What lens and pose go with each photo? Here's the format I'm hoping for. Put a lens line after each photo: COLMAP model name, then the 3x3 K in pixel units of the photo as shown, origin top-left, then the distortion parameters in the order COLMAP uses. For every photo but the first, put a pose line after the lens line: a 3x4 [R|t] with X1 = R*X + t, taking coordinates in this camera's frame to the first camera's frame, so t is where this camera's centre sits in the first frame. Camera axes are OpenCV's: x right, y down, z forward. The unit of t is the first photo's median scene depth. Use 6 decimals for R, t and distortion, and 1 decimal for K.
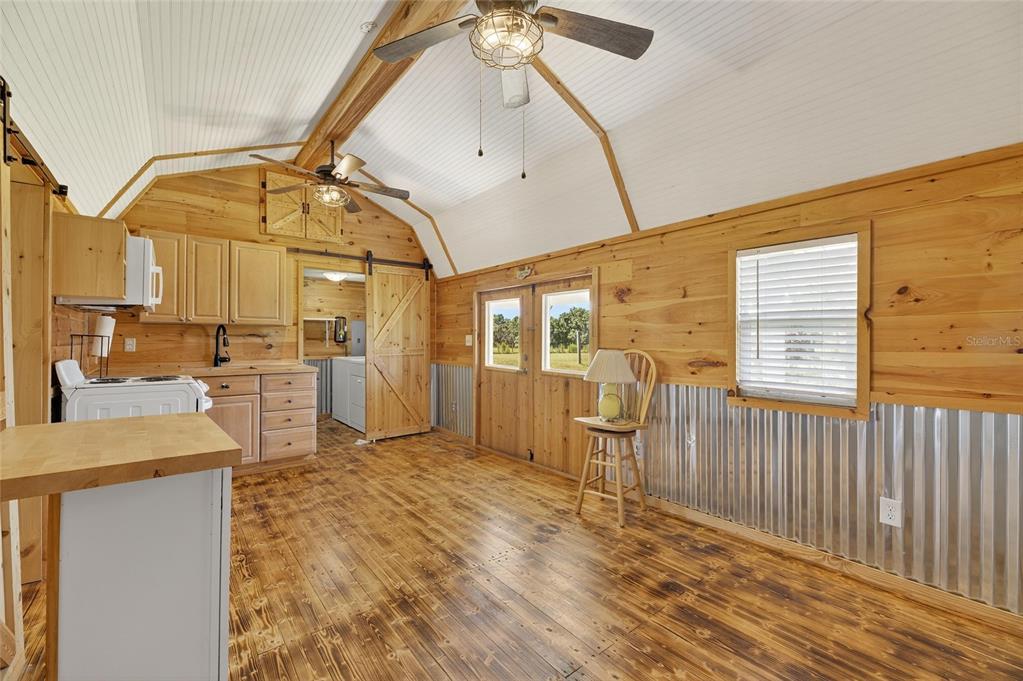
lens RADIAL K [[418.4, 0, 511.0], [0, 418.4, 344.2], [0, 0, 1]] dist [-0.002349, -0.000555]
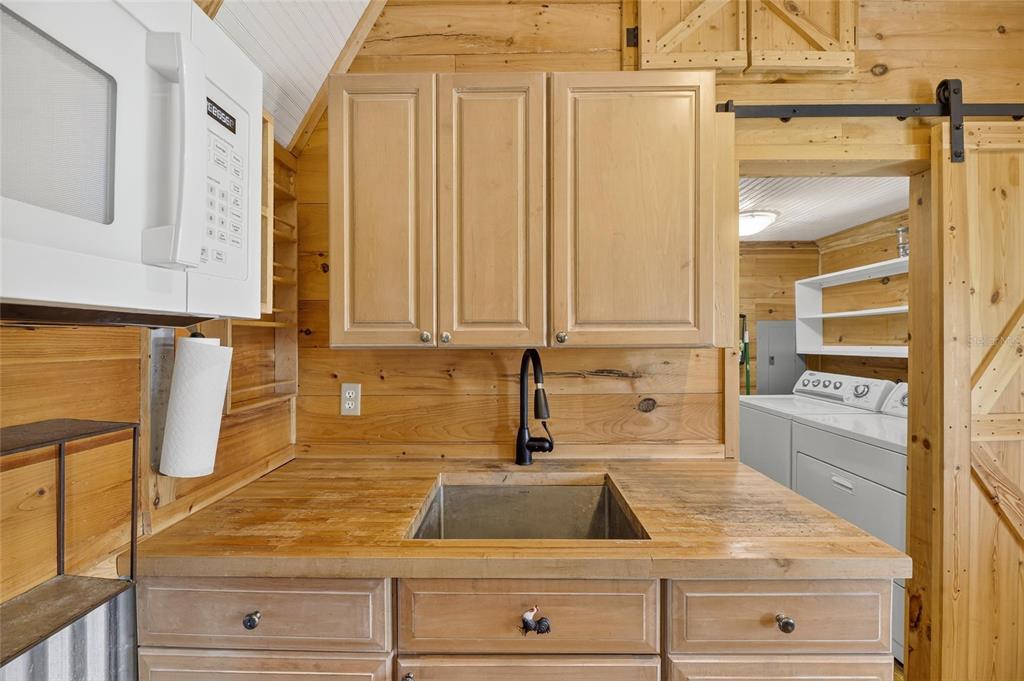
lens RADIAL K [[418.8, 0, 511.5], [0, 418.8, 344.2], [0, 0, 1]] dist [-0.002349, -0.000555]
pose [[0.770784, -0.003675, -0.637085, -0.476428], [0.005444, 0.999985, 0.000818, -0.048935], [0.637073, -0.004099, 0.770793, 0.710296]]
